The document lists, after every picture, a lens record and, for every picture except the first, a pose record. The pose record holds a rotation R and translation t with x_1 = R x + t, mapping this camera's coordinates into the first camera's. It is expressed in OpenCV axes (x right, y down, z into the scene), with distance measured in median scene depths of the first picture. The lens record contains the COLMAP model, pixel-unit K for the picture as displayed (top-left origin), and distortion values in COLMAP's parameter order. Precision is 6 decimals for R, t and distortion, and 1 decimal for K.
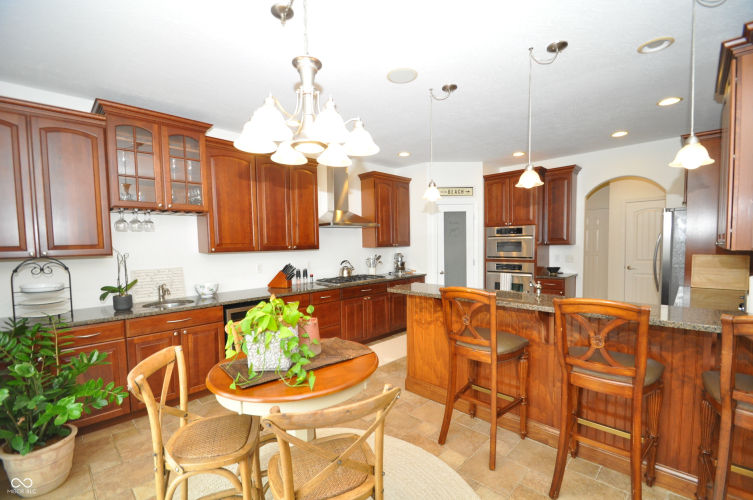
lens RADIAL K [[330.2, 0, 375.9], [0, 330.2, 262.0], [0, 0, 1]] dist [0.009480, -0.014366]
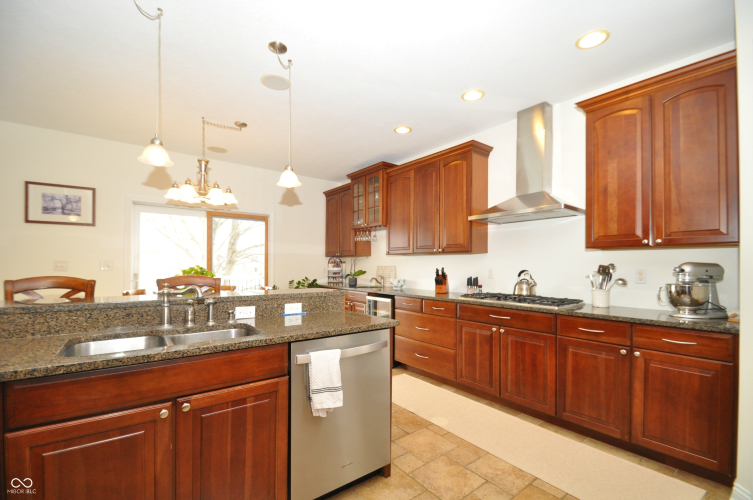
lens RADIAL K [[330.2, 0, 375.9], [0, 330.2, 262.0], [0, 0, 1]] dist [0.009480, -0.014366]
pose [[-0.147393, 0.007694, -0.989048, 0.588521], [-0.057133, 0.998234, 0.016279, -0.014169], [0.987427, 0.058906, -0.146693, 0.813589]]
